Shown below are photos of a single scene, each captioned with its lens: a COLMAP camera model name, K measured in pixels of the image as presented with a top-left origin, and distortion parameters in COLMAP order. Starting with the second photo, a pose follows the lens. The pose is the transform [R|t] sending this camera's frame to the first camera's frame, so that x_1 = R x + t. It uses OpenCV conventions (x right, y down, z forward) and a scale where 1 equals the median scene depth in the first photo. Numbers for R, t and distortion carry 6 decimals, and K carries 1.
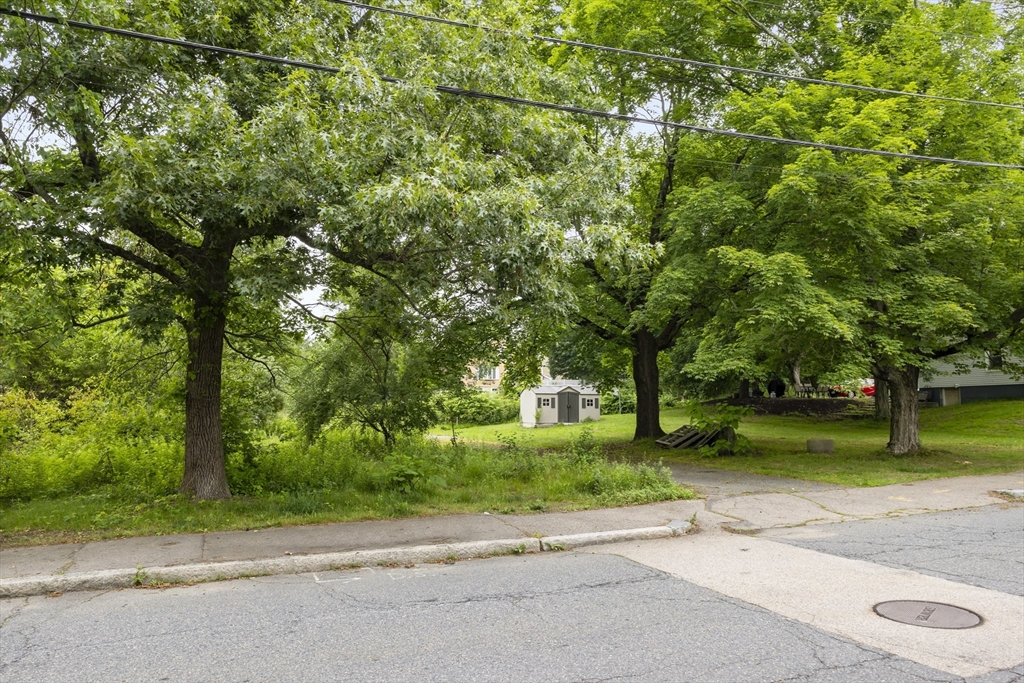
lens RADIAL K [[708.7, 0, 521.7], [0, 708.7, 331.4], [0, 0, 1]] dist [-0.000864, 0.001995]
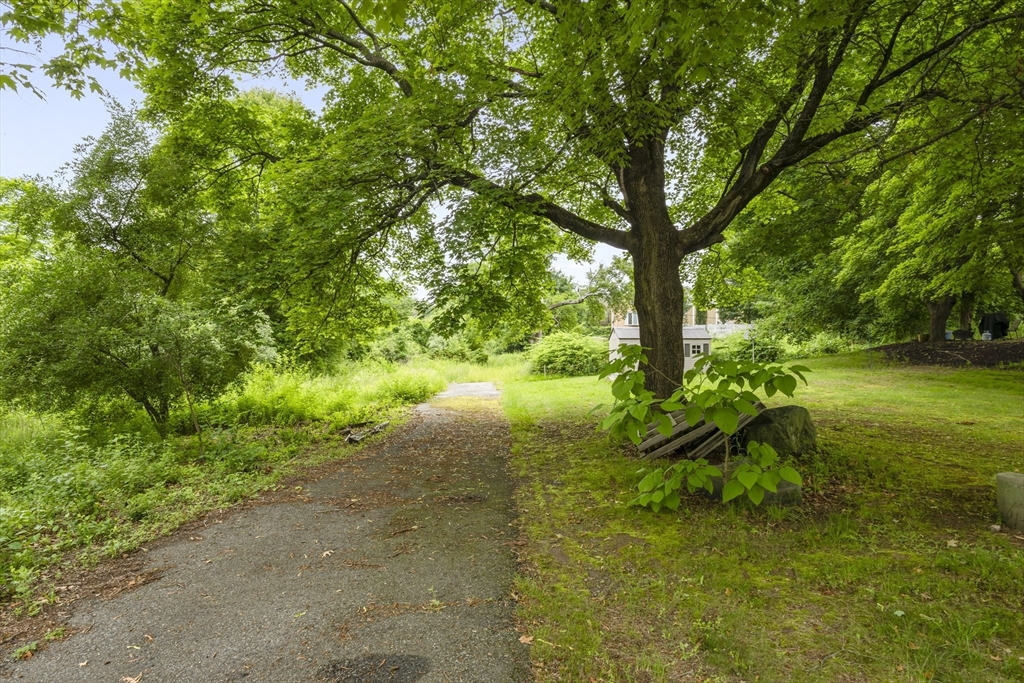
lens RADIAL K [[598.5, 0, 506.7], [0, 598.5, 335.9], [0, 0, 1]] dist [-0.015144, 0.002603]
pose [[0.931683, -0.014426, -0.362986, 0.280648], [0.042709, 0.996631, 0.070014, 0.063903], [0.360753, -0.080733, 0.929161, 0.651675]]
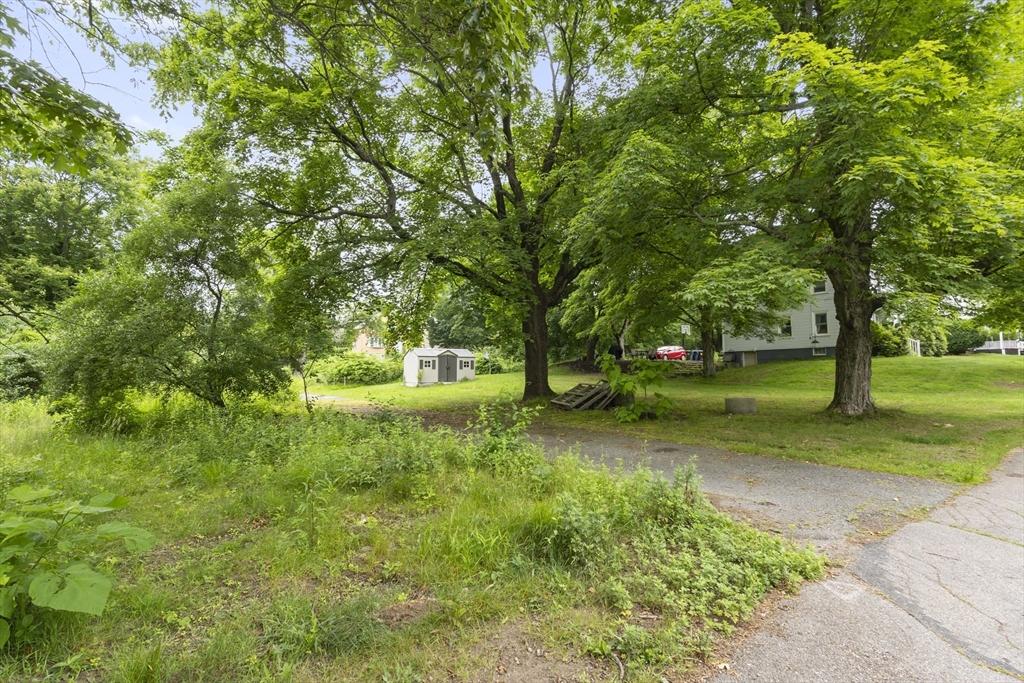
lens RADIAL K [[486.7, 0, 527.1], [0, 486.7, 335.3], [0, 0, 1]] dist [-0.003324, 0.000706]
pose [[0.971184, 0.011727, 0.238043, 0.007447], [-0.019793, 0.999307, 0.031523, 0.053987], [-0.237508, -0.035326, 0.970743, 0.430908]]
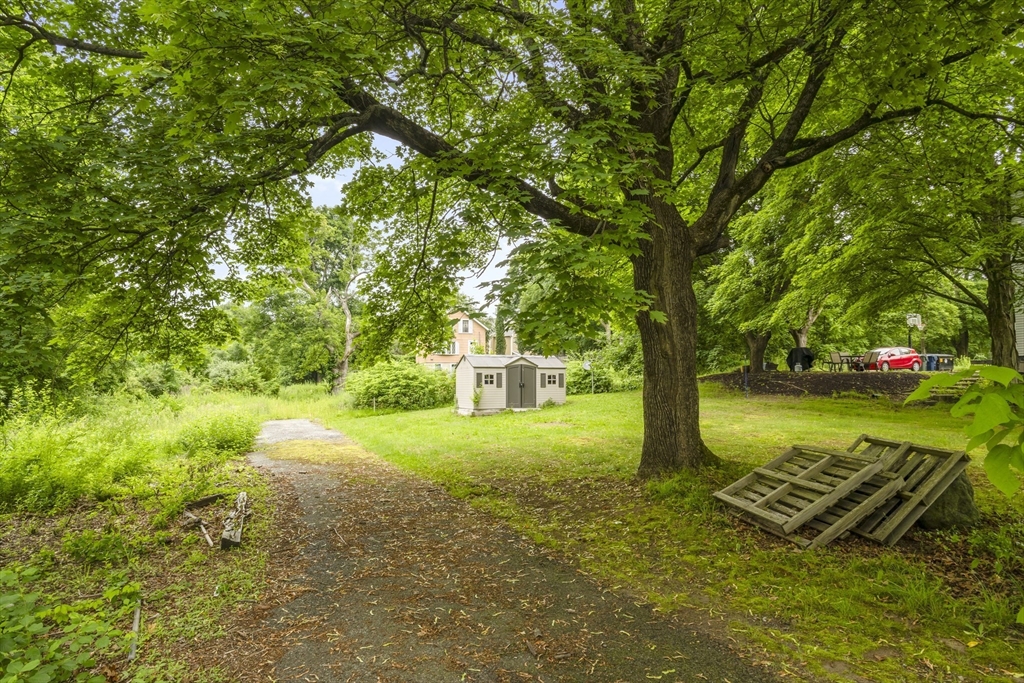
lens RADIAL K [[598.5, 0, 521.3], [0, 598.5, 338.6], [0, 0, 1]] dist [-0.015144, 0.002603]
pose [[0.999648, -0.003608, 0.026267, 0.099482], [0.002751, 0.999466, 0.032568, 0.078818], [-0.026370, -0.032484, 0.999124, 0.793910]]
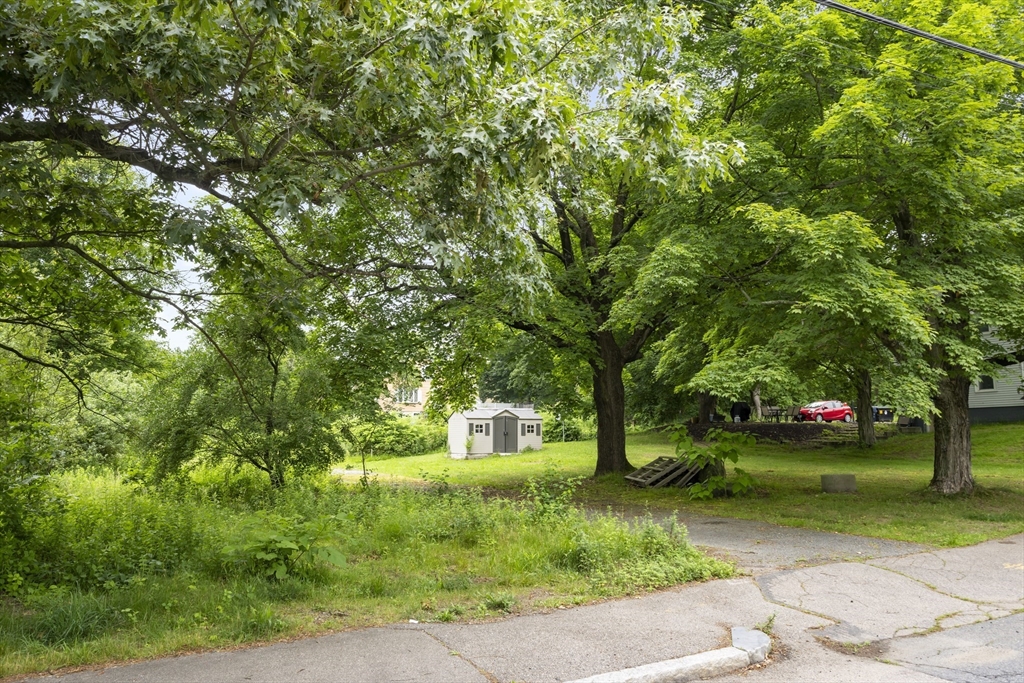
lens RADIAL K [[762.7, 0, 527.4], [0, 762.7, 334.6], [0, 0, 1]] dist [0.009185, -0.003618]
pose [[0.994228, 0.008911, 0.106921, -0.012426], [-0.006468, 0.999711, -0.023174, 0.017746], [-0.107097, 0.022349, 0.993997, 0.176787]]
